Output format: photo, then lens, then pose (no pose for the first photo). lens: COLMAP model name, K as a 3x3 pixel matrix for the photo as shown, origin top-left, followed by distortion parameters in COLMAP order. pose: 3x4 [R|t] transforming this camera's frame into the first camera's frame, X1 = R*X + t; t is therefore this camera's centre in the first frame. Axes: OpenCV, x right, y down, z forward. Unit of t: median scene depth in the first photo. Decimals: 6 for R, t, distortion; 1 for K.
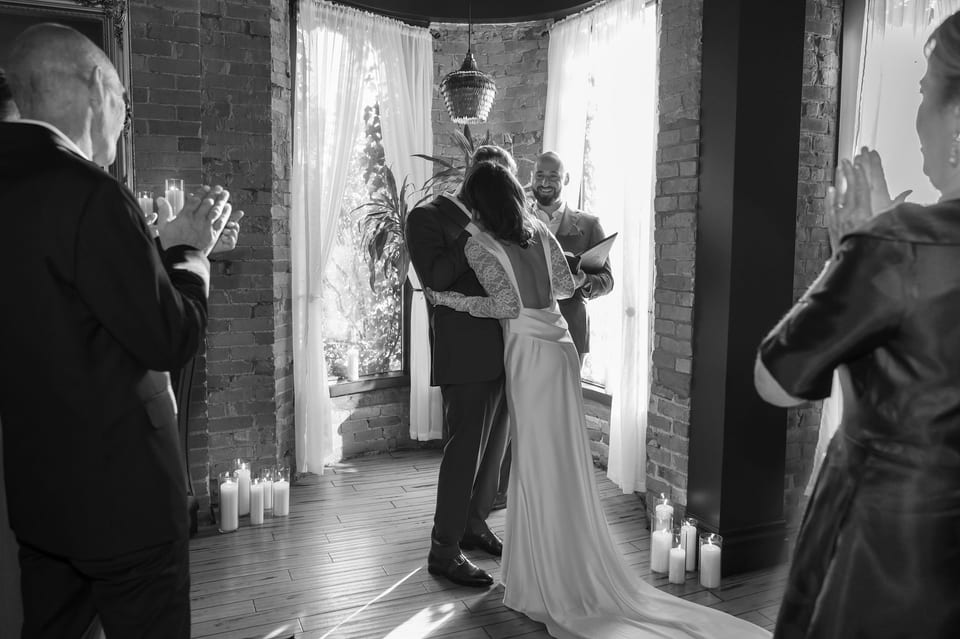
lens RADIAL K [[1012.0, 0, 480.0], [0, 1012.0, 319.5], [0, 0, 1]] dist [0.194244, -0.007598]
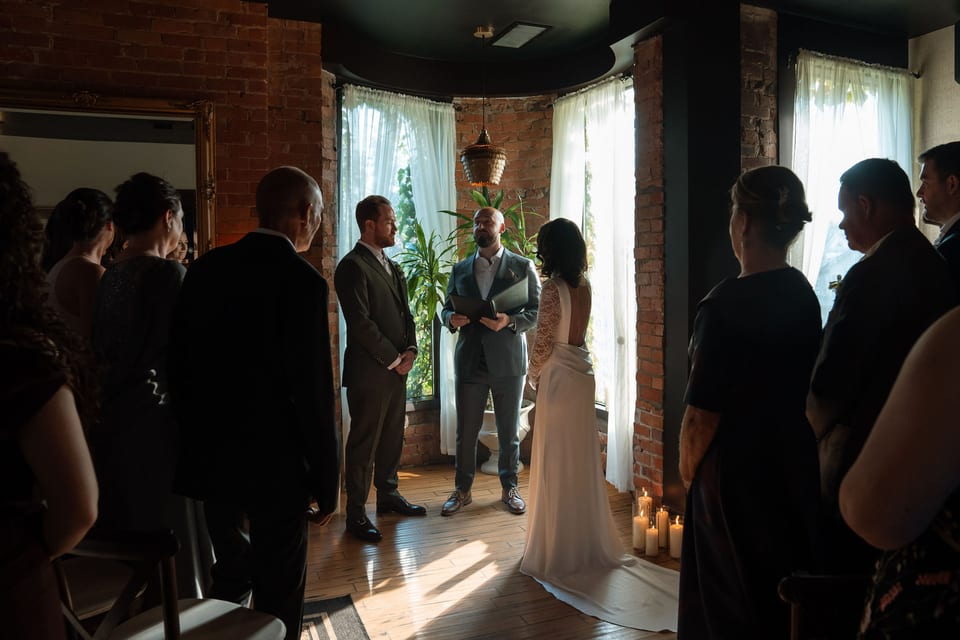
lens RADIAL K [[971.0, 0, 481.6], [0, 971.0, 296.7], [0, 0, 1]] dist [-0.007813, 0.008685]
pose [[0.999372, -0.020855, -0.028652, 0.014089], [0.019264, 0.998316, -0.054724, 0.000393], [0.029745, 0.054137, 0.998090, -0.122715]]
